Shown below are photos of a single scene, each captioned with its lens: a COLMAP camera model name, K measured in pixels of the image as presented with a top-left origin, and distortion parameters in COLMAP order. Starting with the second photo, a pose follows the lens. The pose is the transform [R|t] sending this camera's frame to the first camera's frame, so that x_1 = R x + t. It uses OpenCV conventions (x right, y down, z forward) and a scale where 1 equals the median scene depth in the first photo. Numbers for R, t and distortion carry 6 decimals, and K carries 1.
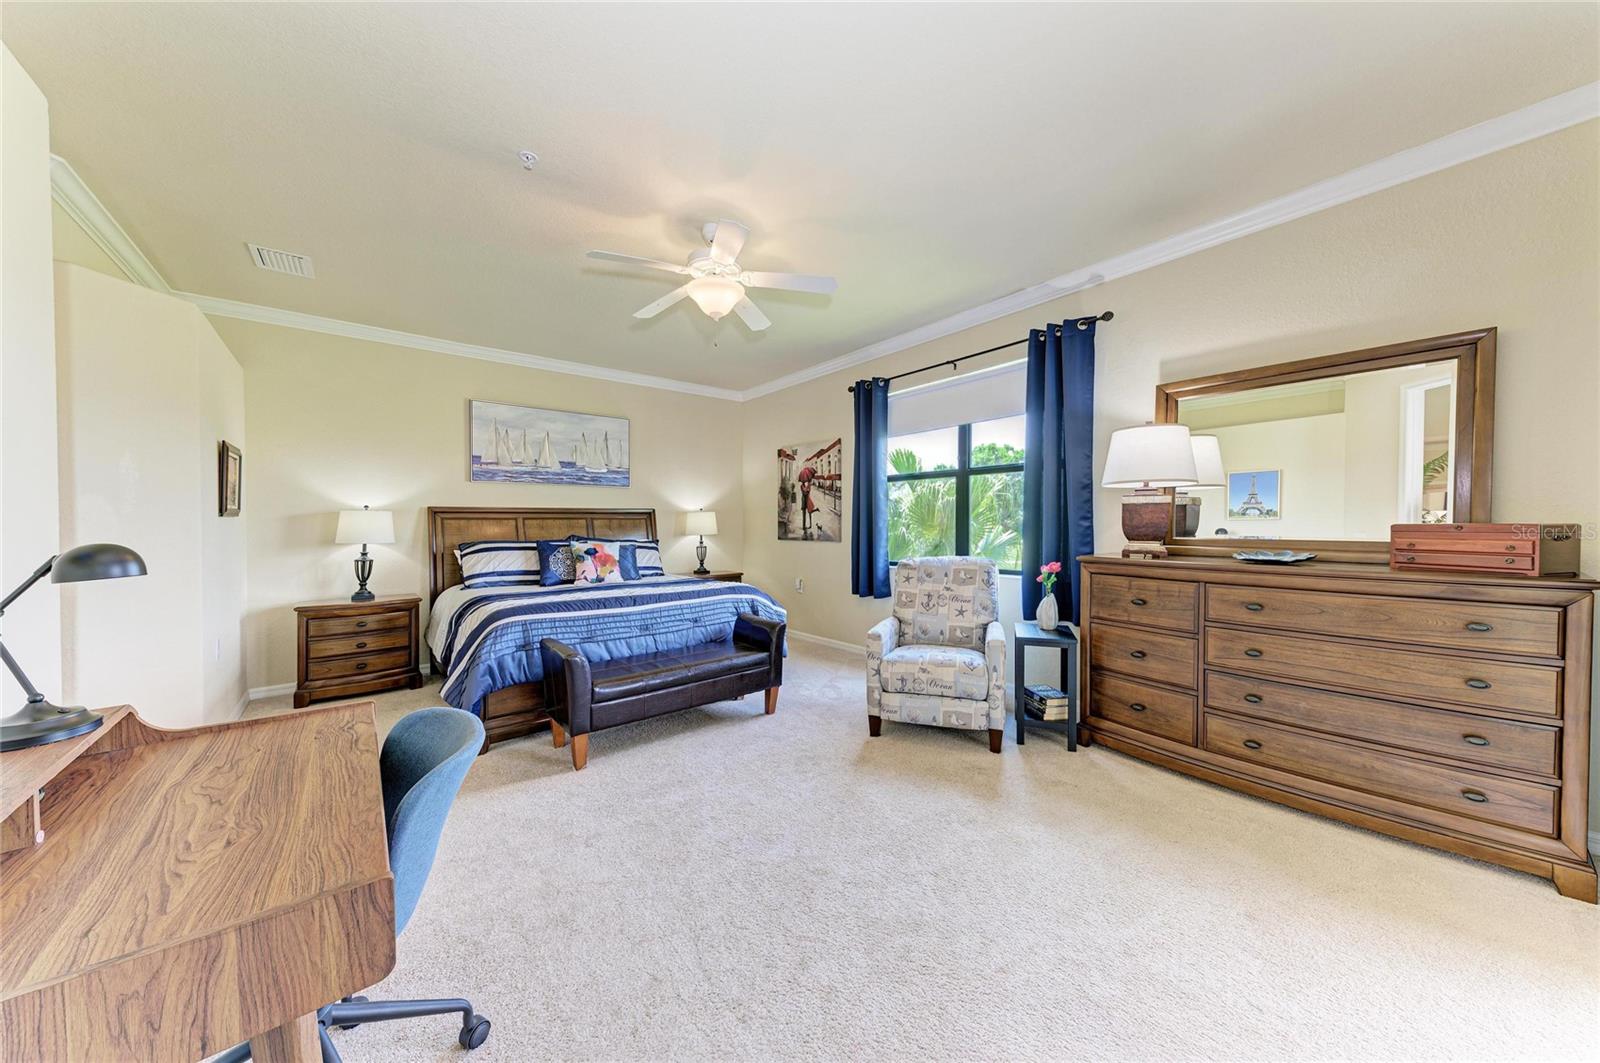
lens RADIAL K [[536.5, 0, 800.0], [0, 536.5, 531.5], [0, 0, 1]] dist [0.010046, -0.000081]
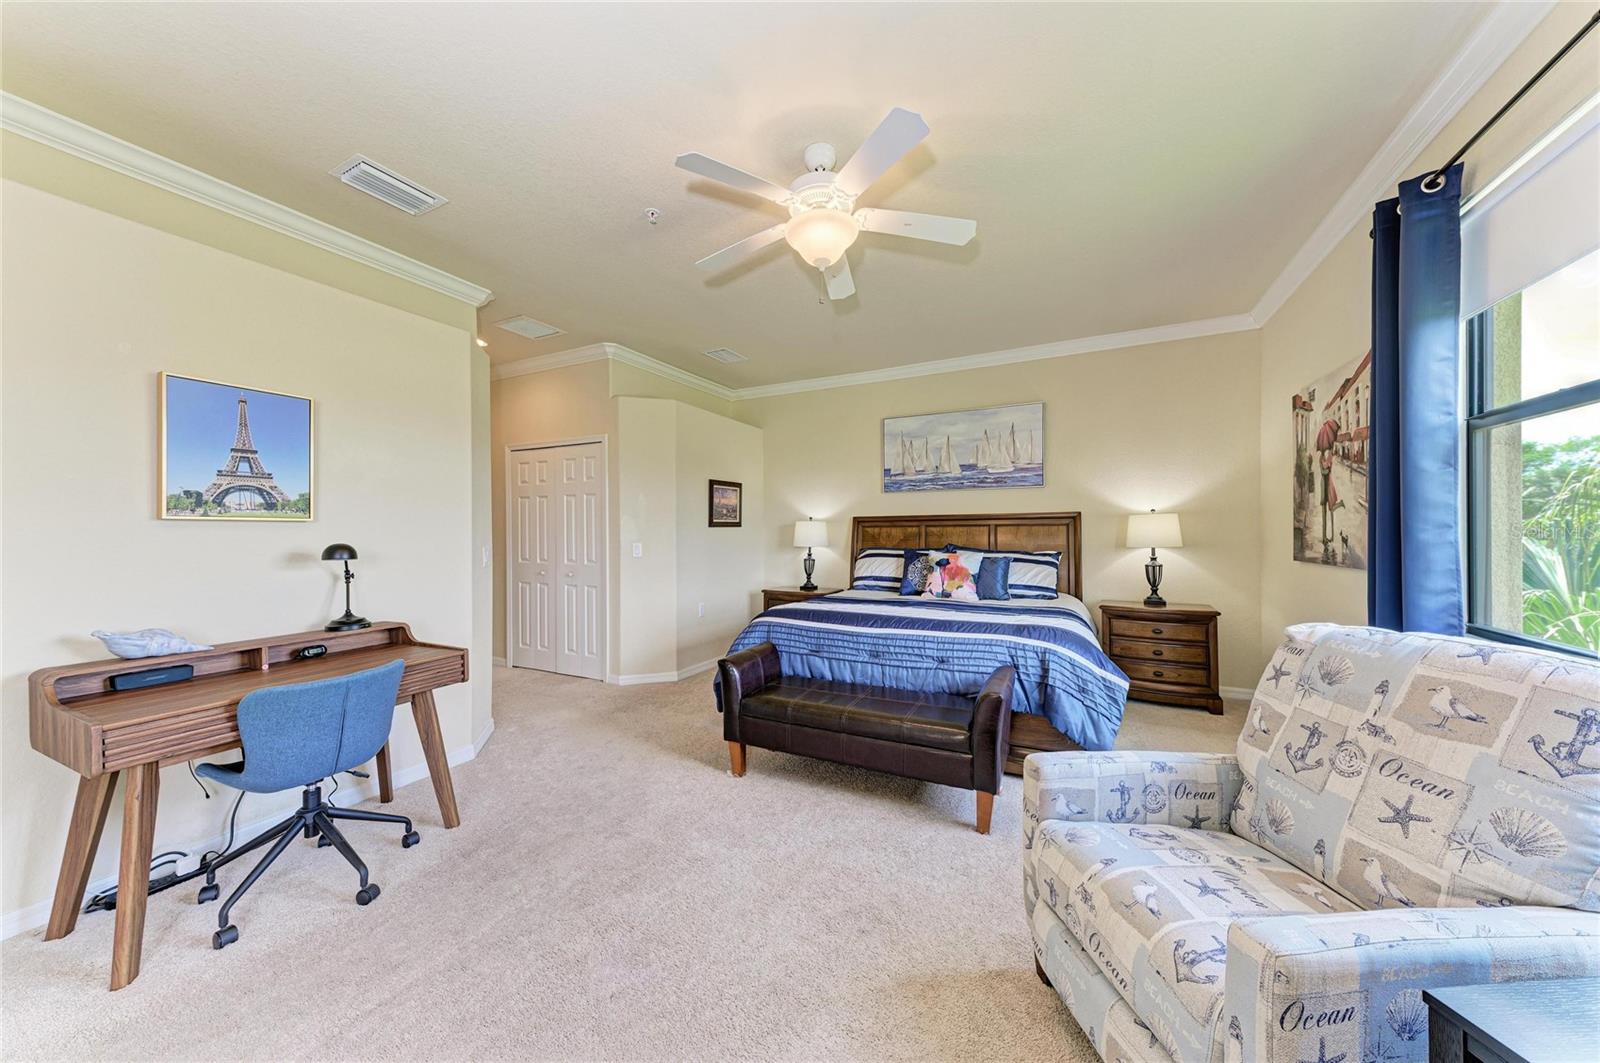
lens RADIAL K [[536.5, 0, 800.0], [0, 536.5, 531.5], [0, 0, 1]] dist [0.010046, -0.000081]
pose [[0.418999, 0.002307, -0.907984, 0.317187], [-0.011202, 0.999934, -0.002629, -0.009180], [0.907918, 0.011273, 0.418997, 0.388806]]
